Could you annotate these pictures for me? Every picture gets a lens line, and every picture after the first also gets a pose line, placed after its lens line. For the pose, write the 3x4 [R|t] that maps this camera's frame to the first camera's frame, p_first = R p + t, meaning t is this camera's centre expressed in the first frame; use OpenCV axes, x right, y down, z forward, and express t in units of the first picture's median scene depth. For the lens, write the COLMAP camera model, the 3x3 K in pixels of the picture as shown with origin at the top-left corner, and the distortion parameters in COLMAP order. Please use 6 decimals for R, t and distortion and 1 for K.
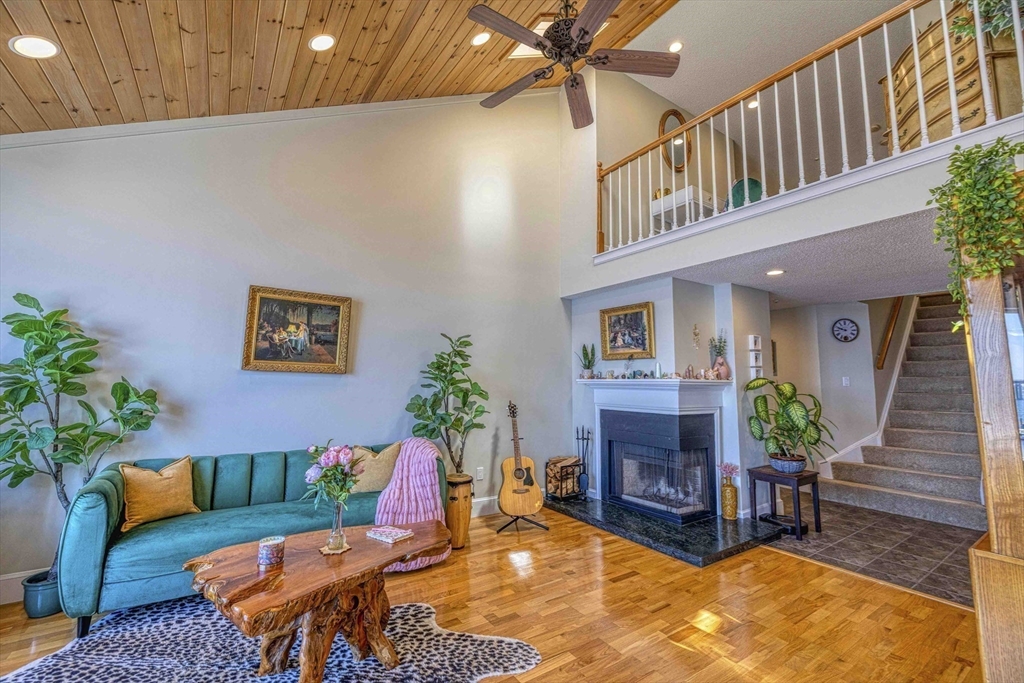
lens RADIAL K [[427.6, 0, 510.0], [0, 427.6, 333.3], [0, 0, 1]] dist [-0.000147, -0.000157]
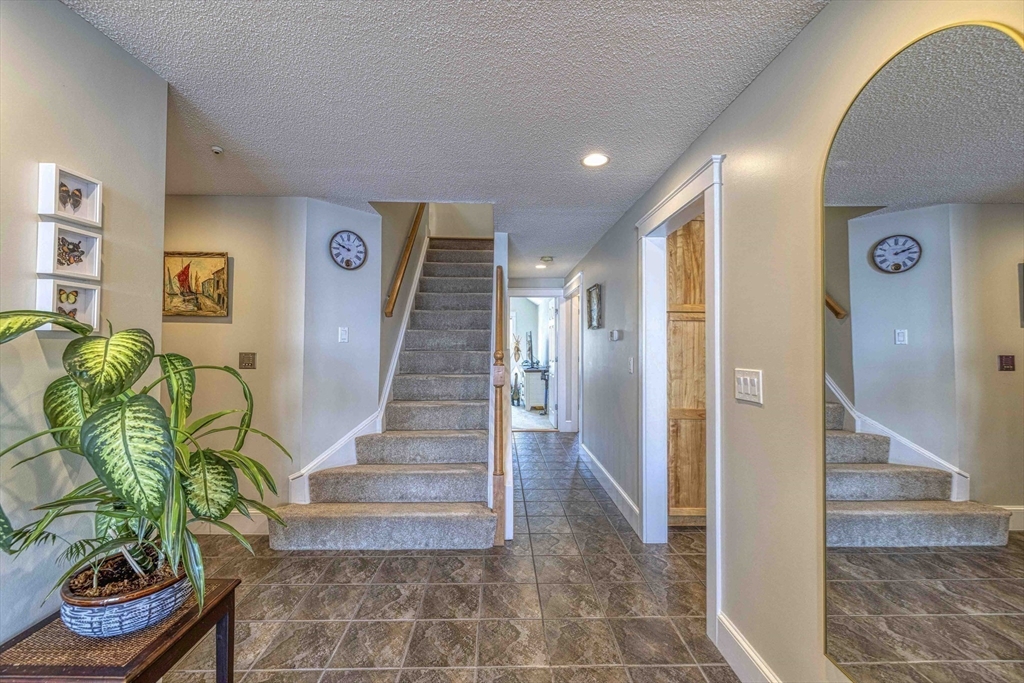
lens RADIAL K [[427.6, 0, 509.1], [0, 427.6, 338.7], [0, 0, 1]] dist [-0.000147, -0.000157]
pose [[0.541453, 0.002522, 0.840727, 0.445231], [-0.096413, 0.993585, 0.059112, 0.066000], [-0.835184, -0.113063, 0.538223, 0.525261]]
